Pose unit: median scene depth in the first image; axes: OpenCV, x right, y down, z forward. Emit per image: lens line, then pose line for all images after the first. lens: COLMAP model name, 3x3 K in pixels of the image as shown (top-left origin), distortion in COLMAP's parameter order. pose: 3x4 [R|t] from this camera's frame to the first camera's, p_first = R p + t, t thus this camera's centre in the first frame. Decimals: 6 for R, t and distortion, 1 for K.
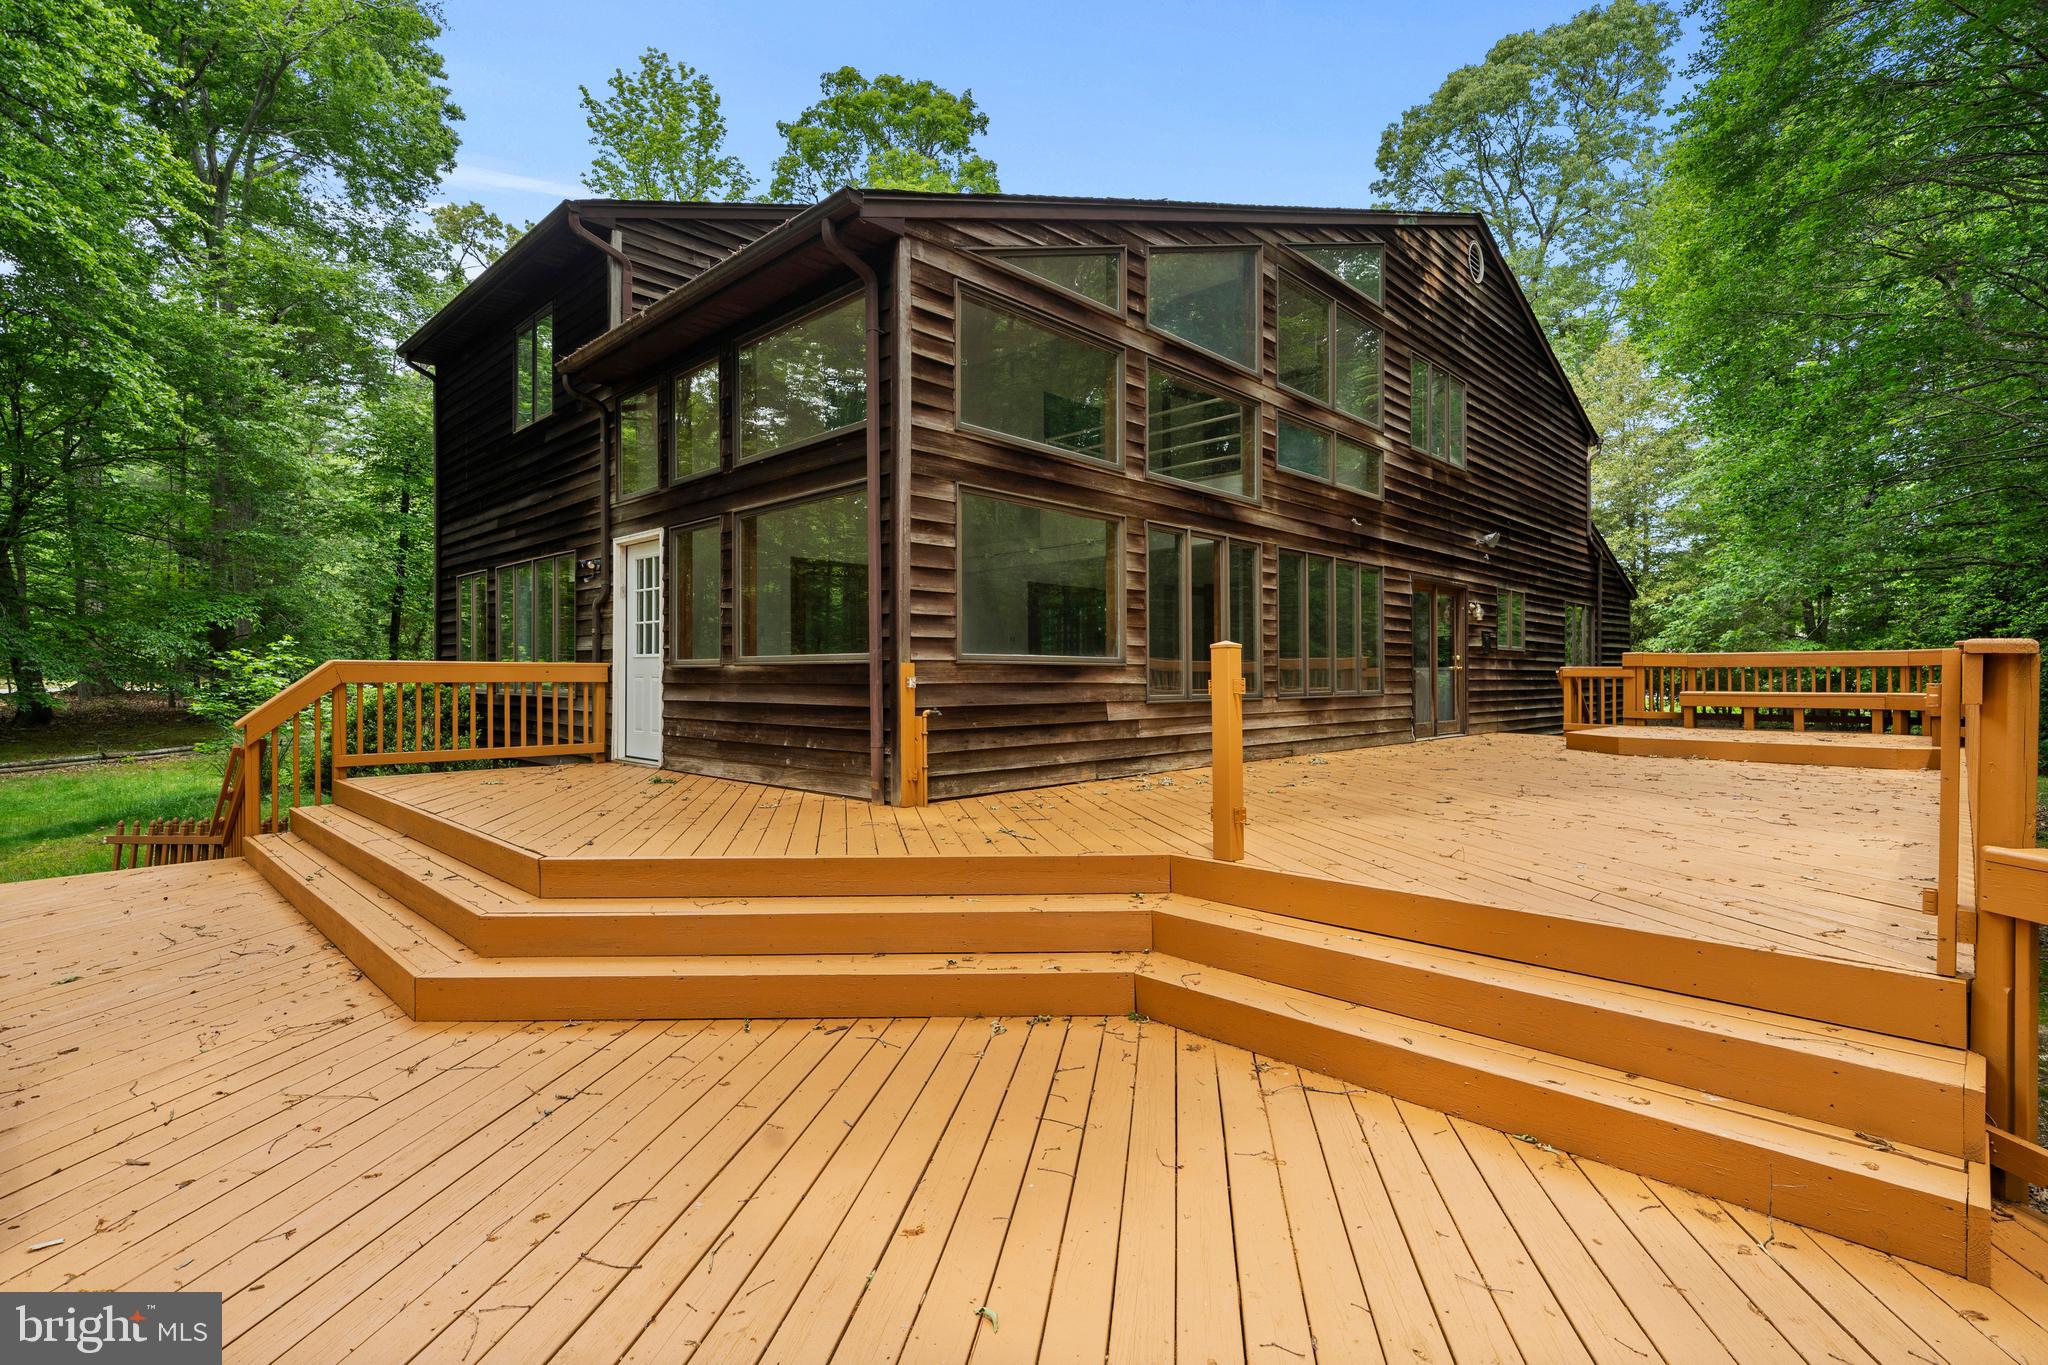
lens RADIAL K [[949.9, 0, 1033.5], [0, 949.9, 674.0], [0, 0, 1]] dist [-0.000951, -0.000378]
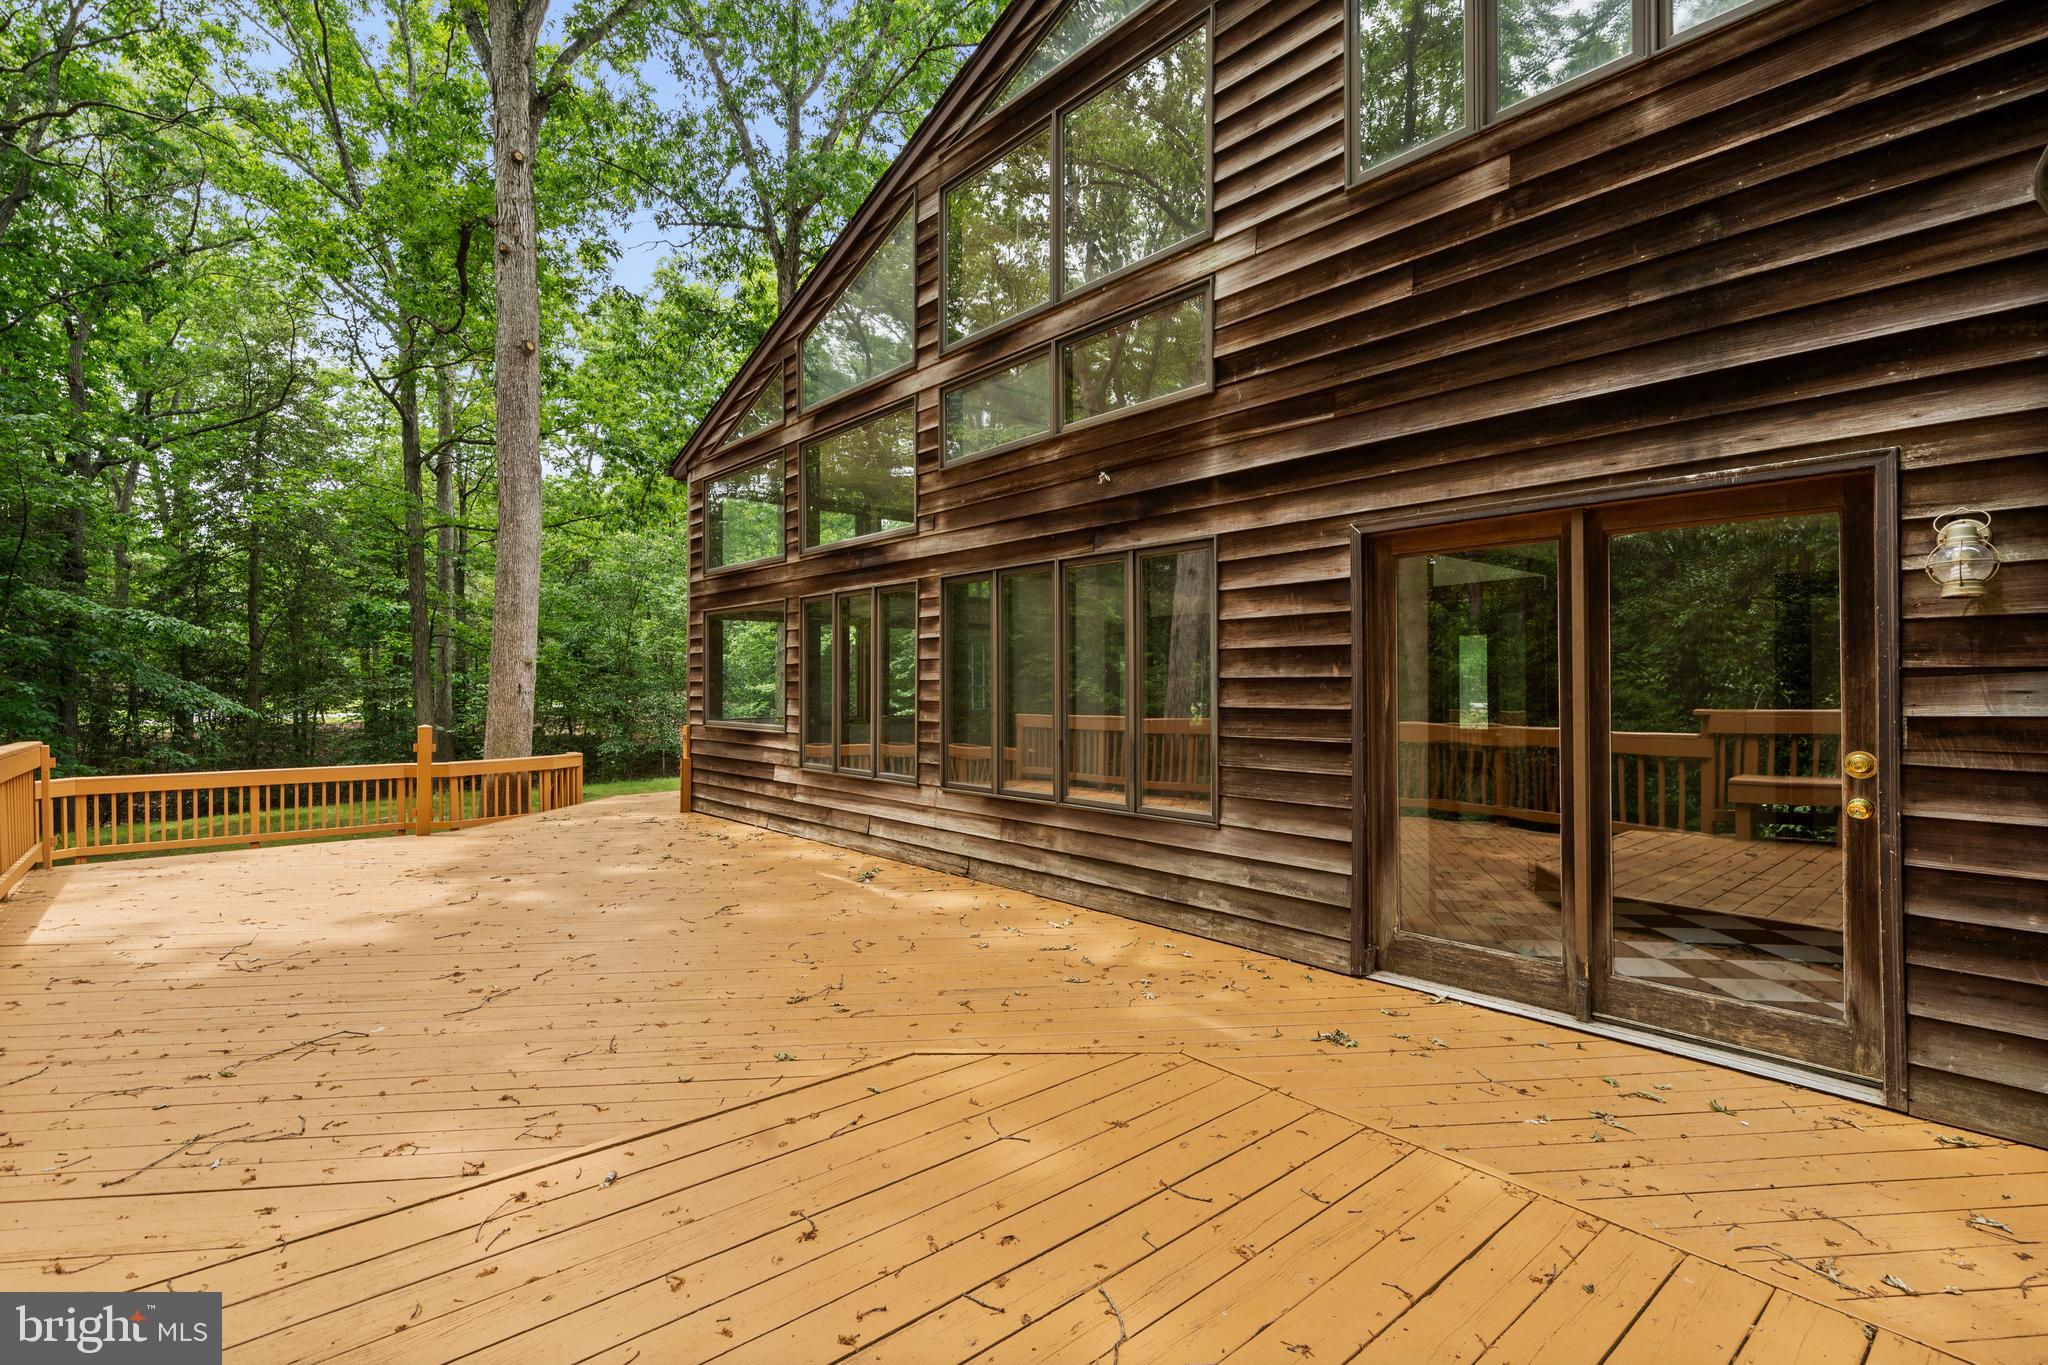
lens RADIAL K [[949.9, 0, 1033.5], [0, 949.9, 674.0], [0, 0, 1]] dist [-0.000951, -0.000378]
pose [[-0.075602, -0.009187, -0.997096, 0.660089], [0.007015, 0.999928, -0.009745, -0.036559], [0.997113, -0.007731, -0.075532, 0.765682]]
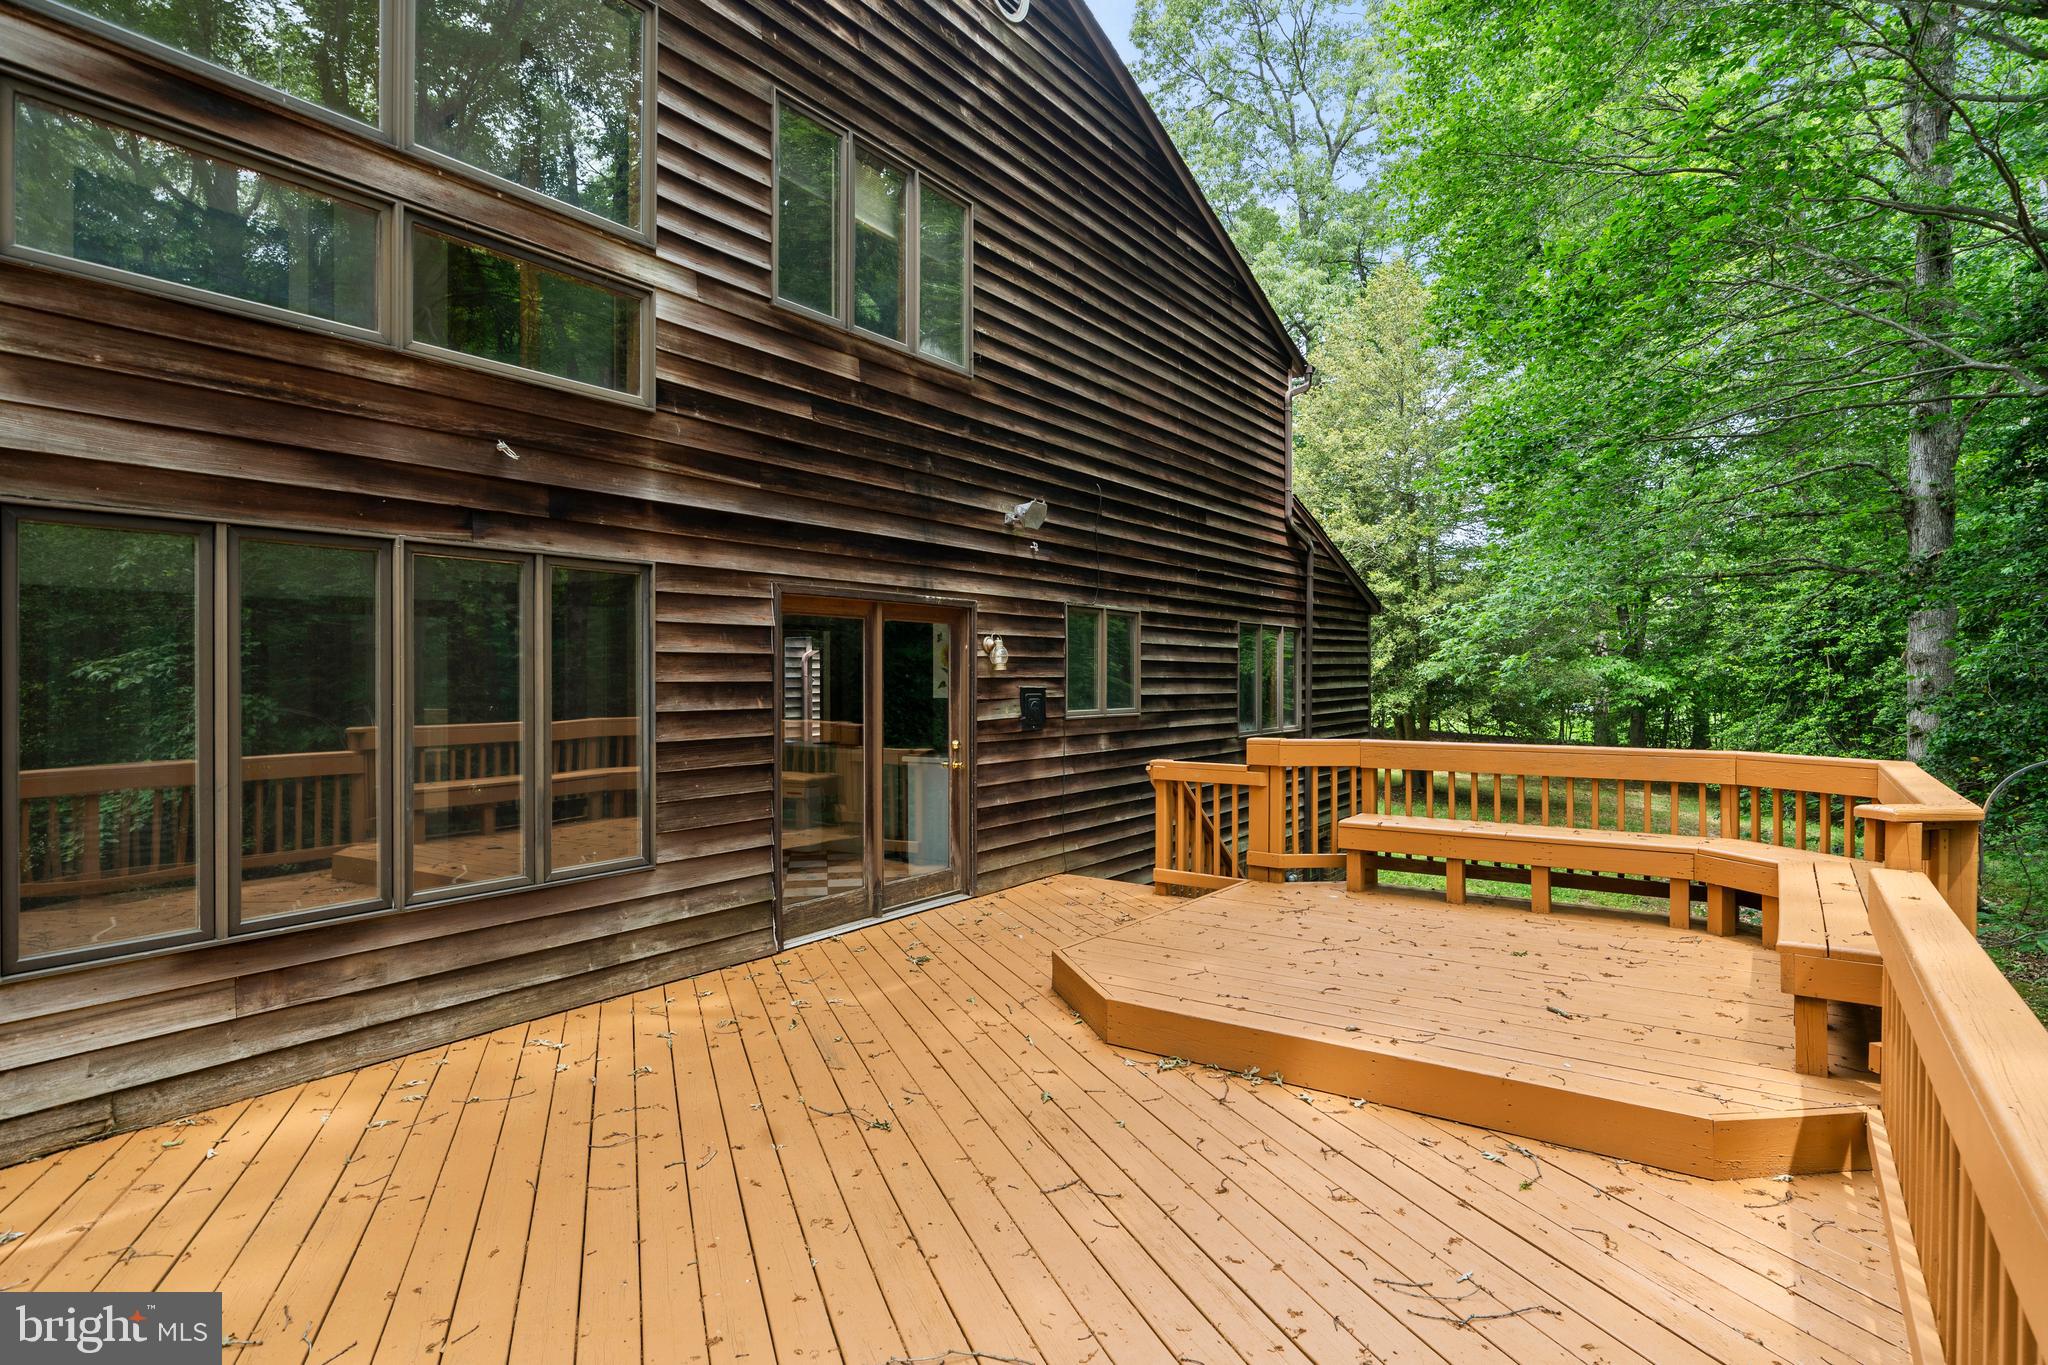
lens RADIAL K [[1078.6, 0, 1030.3], [0, 1078.6, 673.4], [0, 0, 1]] dist [0.002319, 0.000151]
pose [[0.985357, 0.000554, 0.170502, 0.365333], [-0.000942, 0.999997, 0.002194, -0.053108], [-0.170500, -0.002323, 0.985355, 0.400805]]
